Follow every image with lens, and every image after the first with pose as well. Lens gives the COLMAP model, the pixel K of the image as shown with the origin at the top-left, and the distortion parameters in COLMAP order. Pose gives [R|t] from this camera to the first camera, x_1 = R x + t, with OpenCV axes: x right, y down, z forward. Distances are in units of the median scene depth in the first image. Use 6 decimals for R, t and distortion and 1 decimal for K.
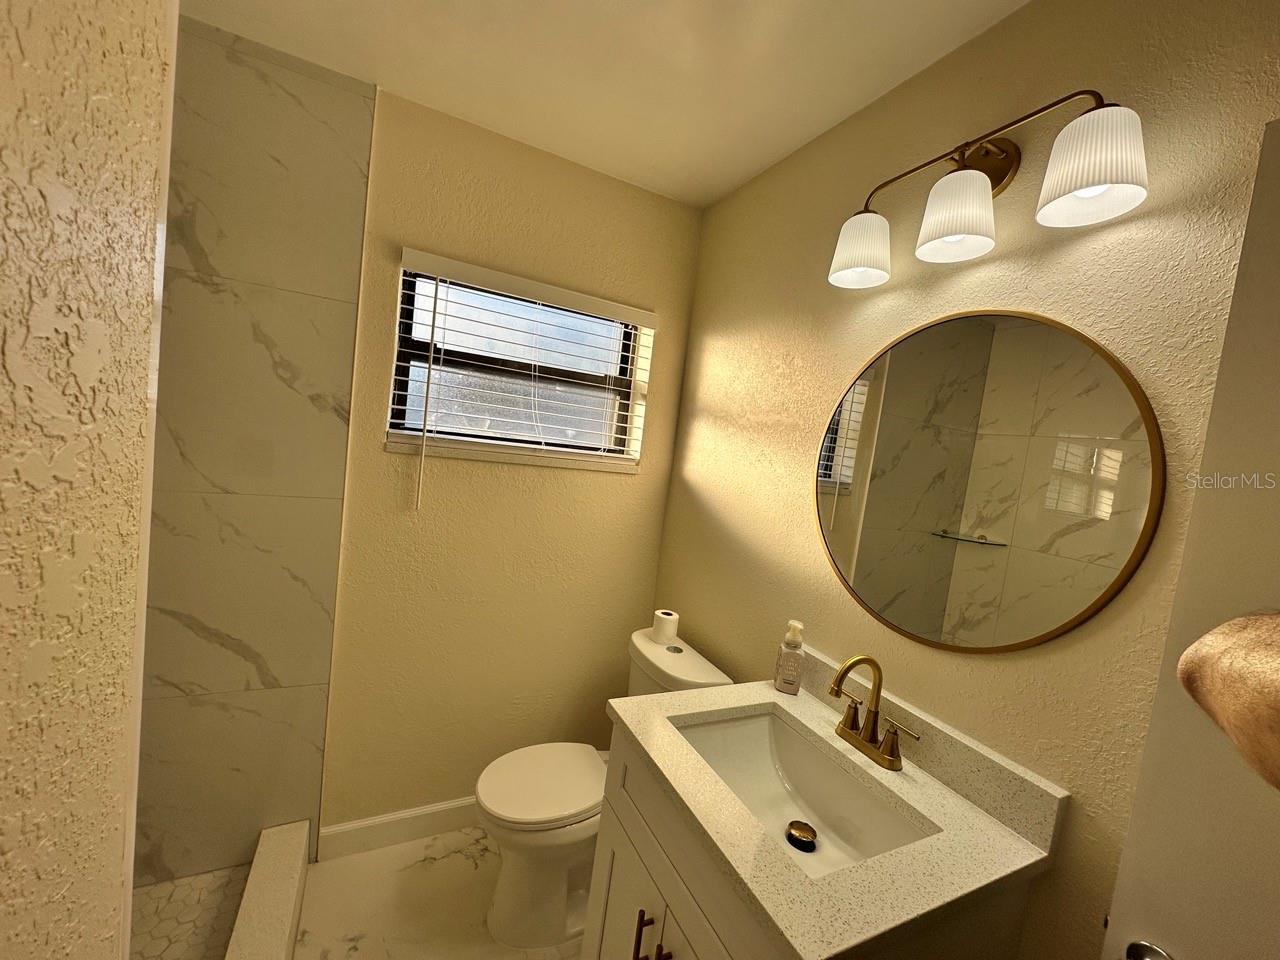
lens RADIAL K [[509.6, 0, 639.3], [0, 509.6, 480.8], [0, 0, 1]] dist [-0.001573, -0.000142]
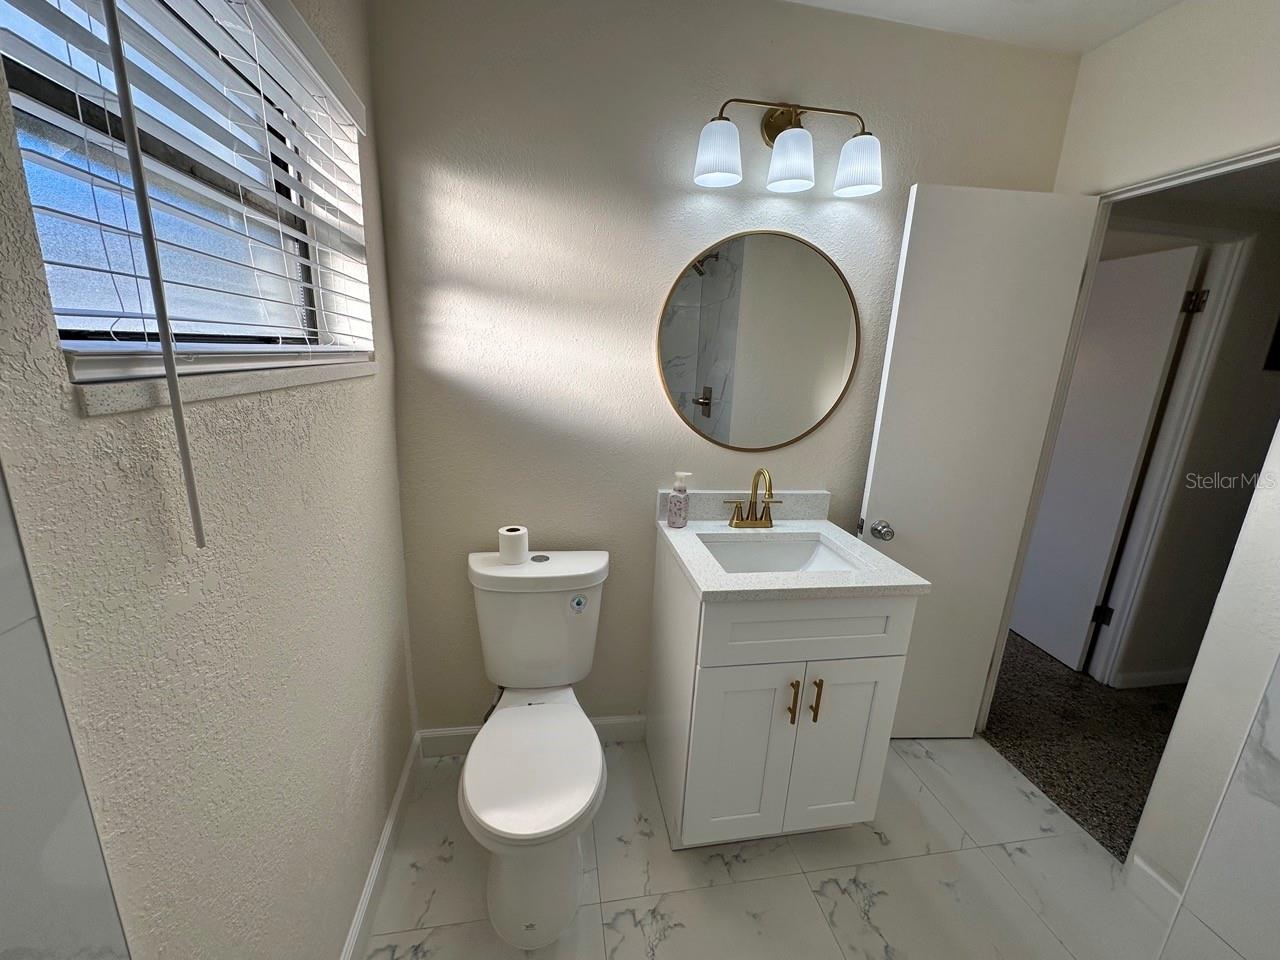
lens RADIAL K [[516.6, 0, 640.0], [0, 516.6, 480.0], [0, 0, 1]] dist [-0.019595, -0.000084]
pose [[0.280218, -0.333160, 0.900268, -0.642715], [0.060104, 0.942090, 0.329930, -0.095556], [-0.958053, -0.038343, 0.284015, 0.546730]]
